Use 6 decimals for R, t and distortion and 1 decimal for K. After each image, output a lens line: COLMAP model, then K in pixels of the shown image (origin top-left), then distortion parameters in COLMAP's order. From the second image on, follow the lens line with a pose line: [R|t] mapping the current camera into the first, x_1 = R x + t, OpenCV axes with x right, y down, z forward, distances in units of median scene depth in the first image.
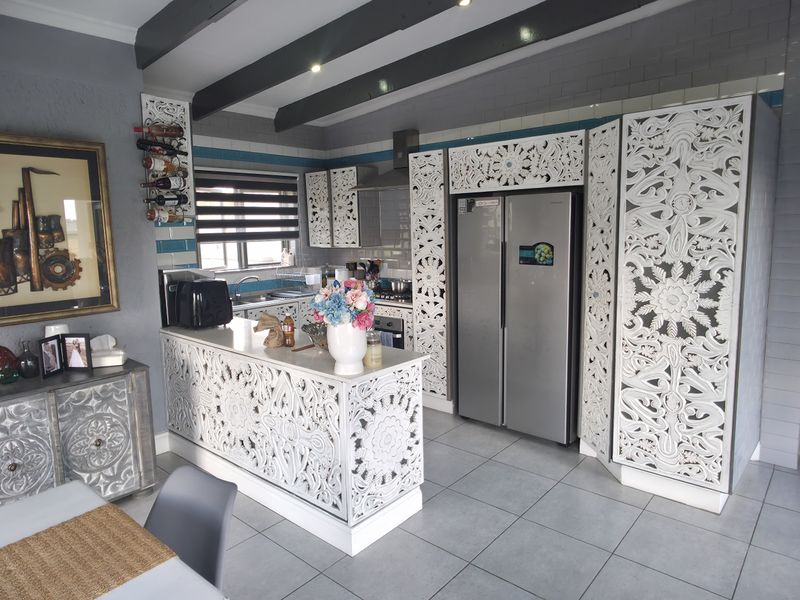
lens RADIAL K [[518.6, 0, 399.9], [0, 518.6, 298.4], [0, 0, 1]] dist [-0.000187, 0.001123]
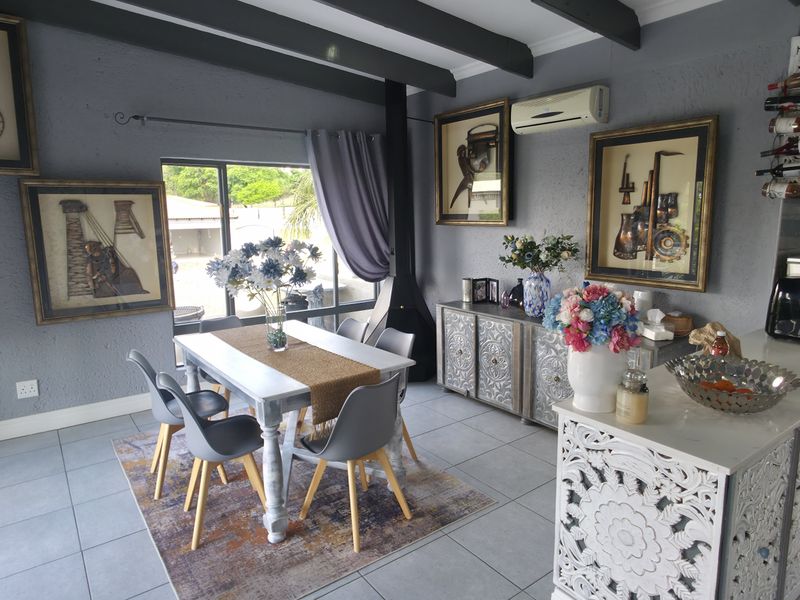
lens RADIAL K [[518.6, 0, 401.5], [0, 518.6, 297.0], [0, 0, 1]] dist [-0.000187, 0.001123]
pose [[-0.219704, 0.186432, -0.957587, 0.669093], [-0.115848, 0.969639, 0.215358, -0.147232], [0.968664, 0.158250, -0.191436, 0.867708]]
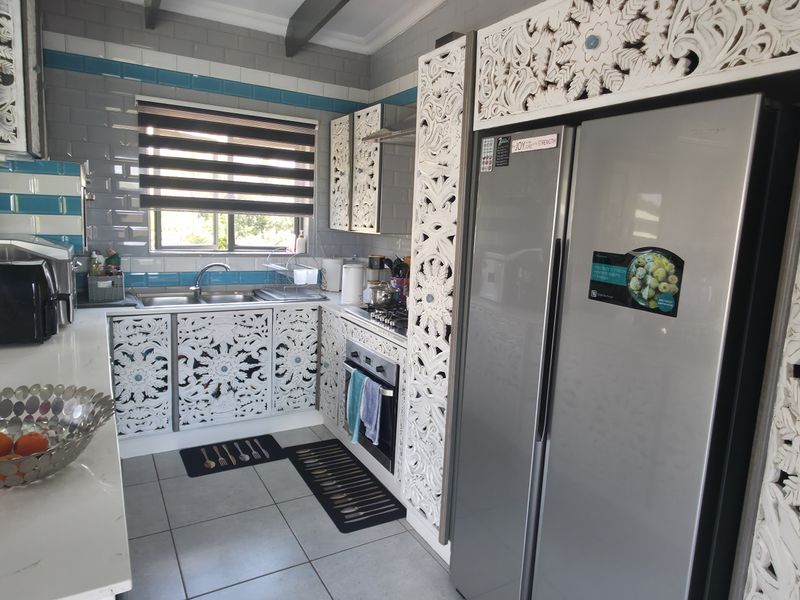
lens RADIAL K [[518.6, 0, 401.6], [0, 518.6, 296.7], [0, 0, 1]] dist [-0.000187, 0.001123]
pose [[0.946075, 0.115802, -0.302544, 0.180535], [-0.112681, 0.993242, 0.027812, -0.052497], [0.303720, 0.007779, 0.952730, 0.491608]]
